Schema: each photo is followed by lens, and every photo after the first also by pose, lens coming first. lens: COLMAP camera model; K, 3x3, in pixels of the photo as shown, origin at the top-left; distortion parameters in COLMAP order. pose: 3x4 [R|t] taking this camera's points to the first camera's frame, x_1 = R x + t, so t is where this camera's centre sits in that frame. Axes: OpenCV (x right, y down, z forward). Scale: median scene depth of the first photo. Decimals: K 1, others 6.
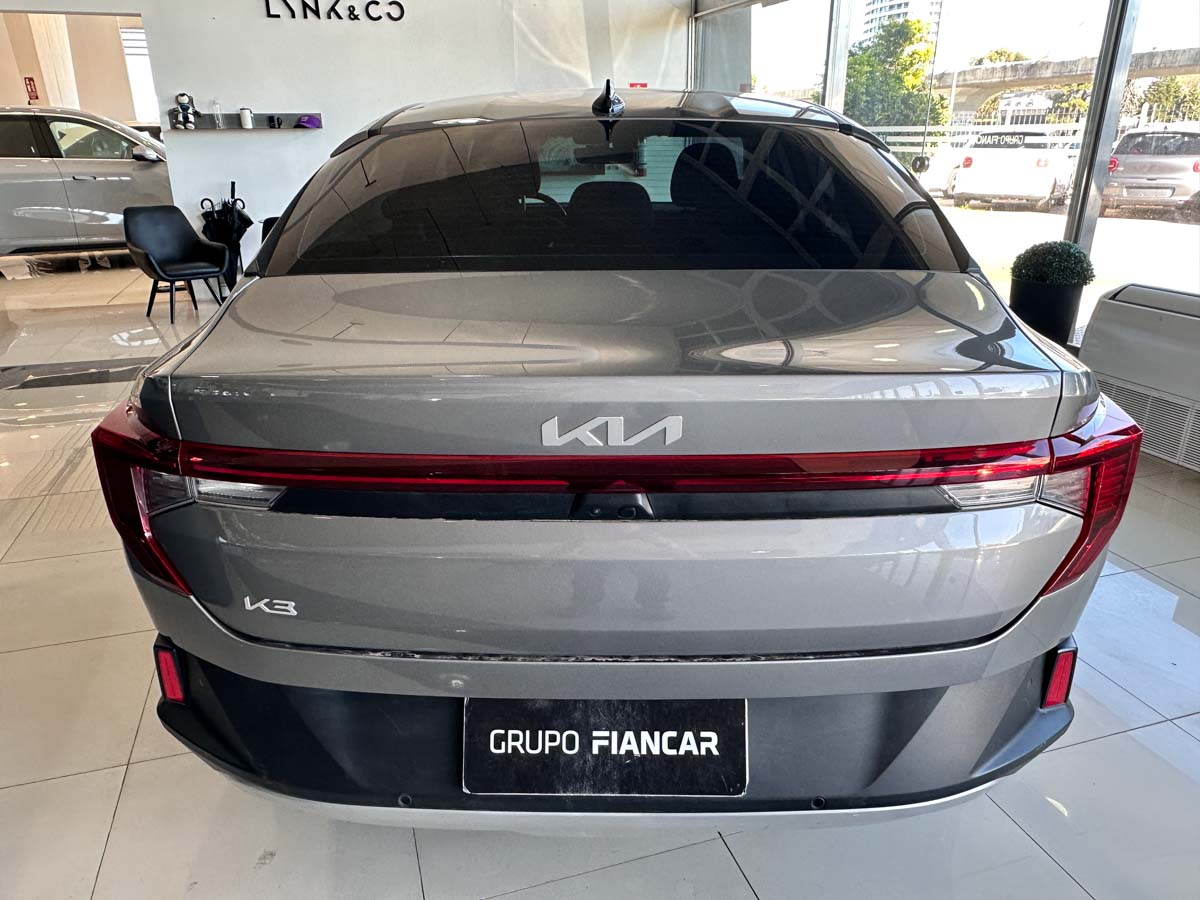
lens RADIAL K [[843.1, 0, 597.1], [0, 843.1, 466.8], [0, 0, 1]] dist [0.001504, 0.002075]
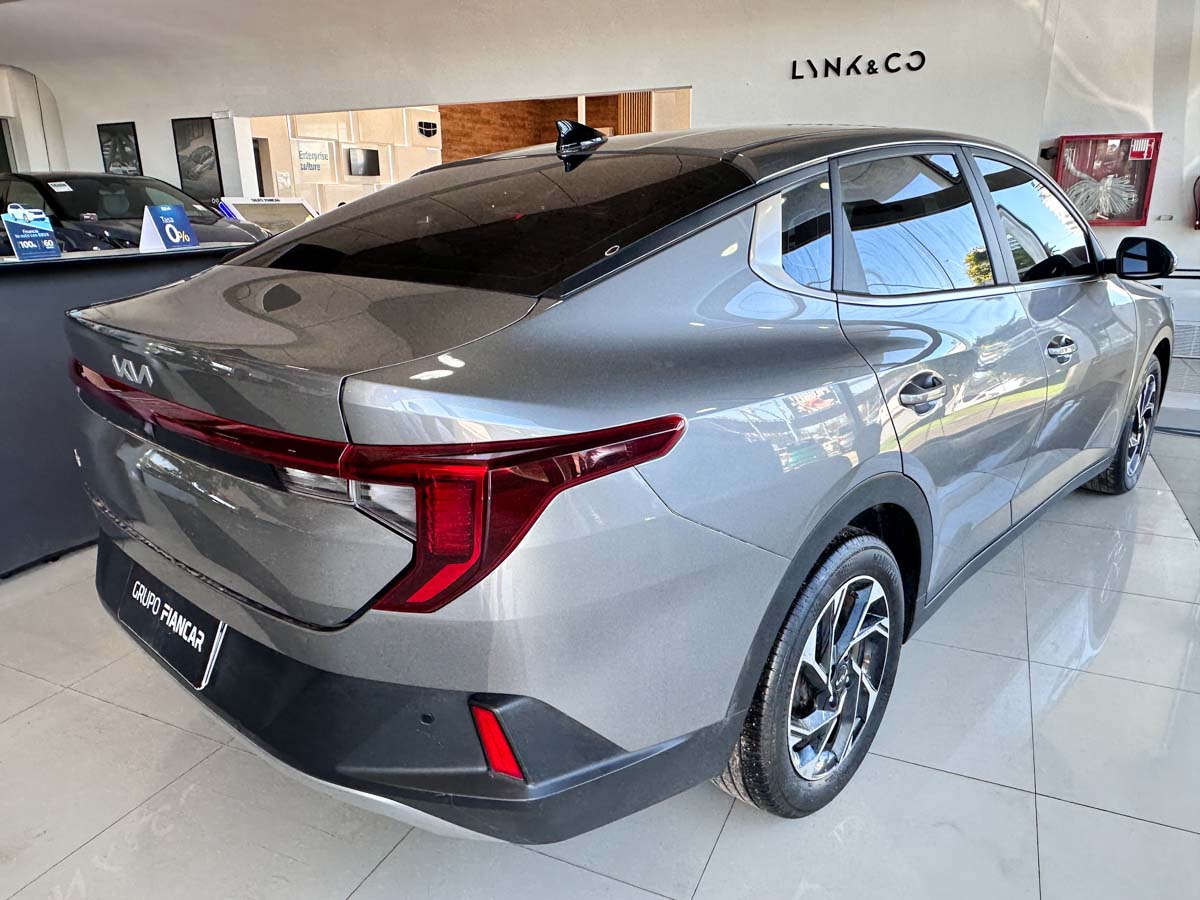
lens RADIAL K [[843.1, 0, 597.1], [0, 843.1, 466.8], [0, 0, 1]] dist [0.001504, 0.002075]
pose [[0.737920, 0.208935, -0.641732, 1.260621], [-0.240528, 0.969851, 0.039183, -0.124532], [0.630571, 0.125441, 0.765927, 0.316015]]
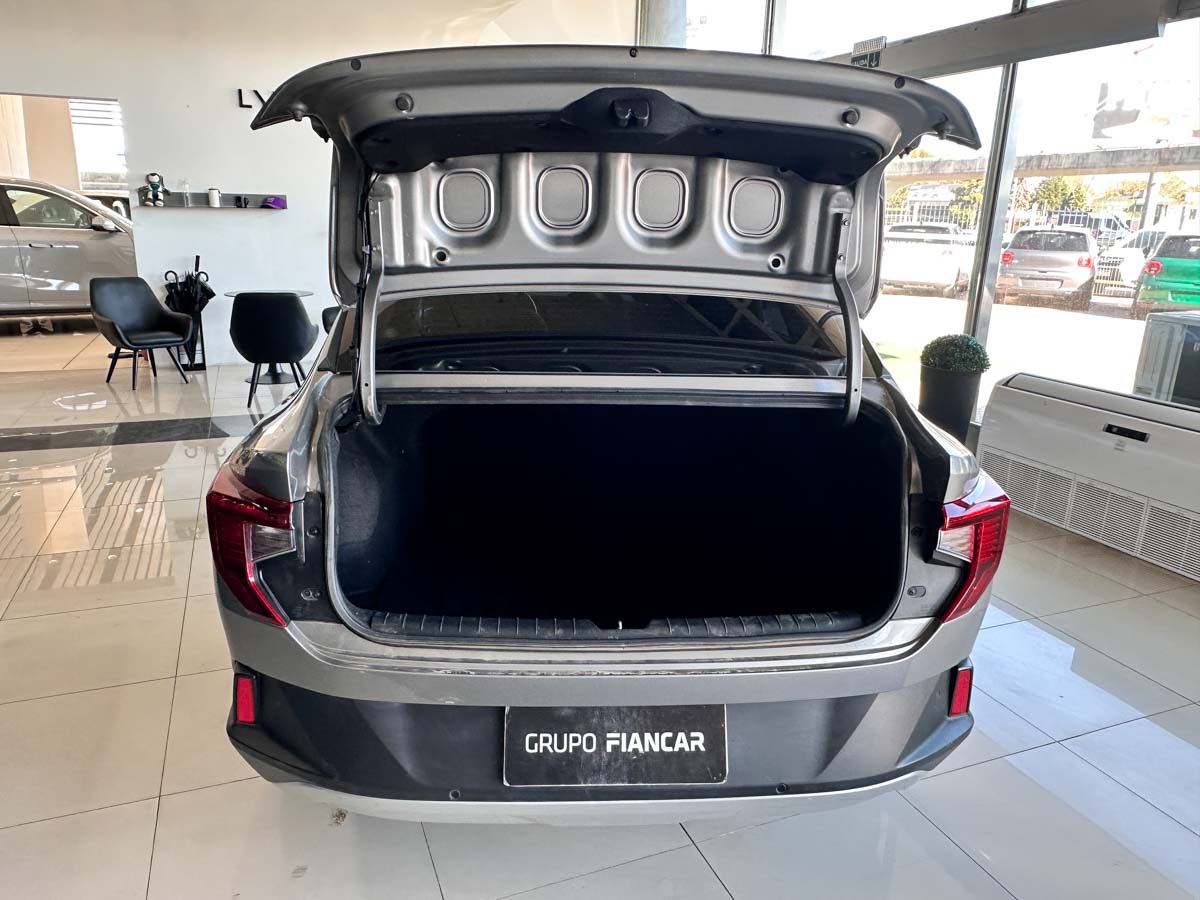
lens RADIAL K [[842.2, 0, 600.0], [0, 842.2, 450.0], [0, 0, 1]] dist [-0.000157, -0.000397]
pose [[0.996457, 0.010807, 0.083411, -0.114429], [-0.002499, 0.995077, -0.099069, 0.013442], [-0.084071, 0.098509, 0.991579, -0.270729]]
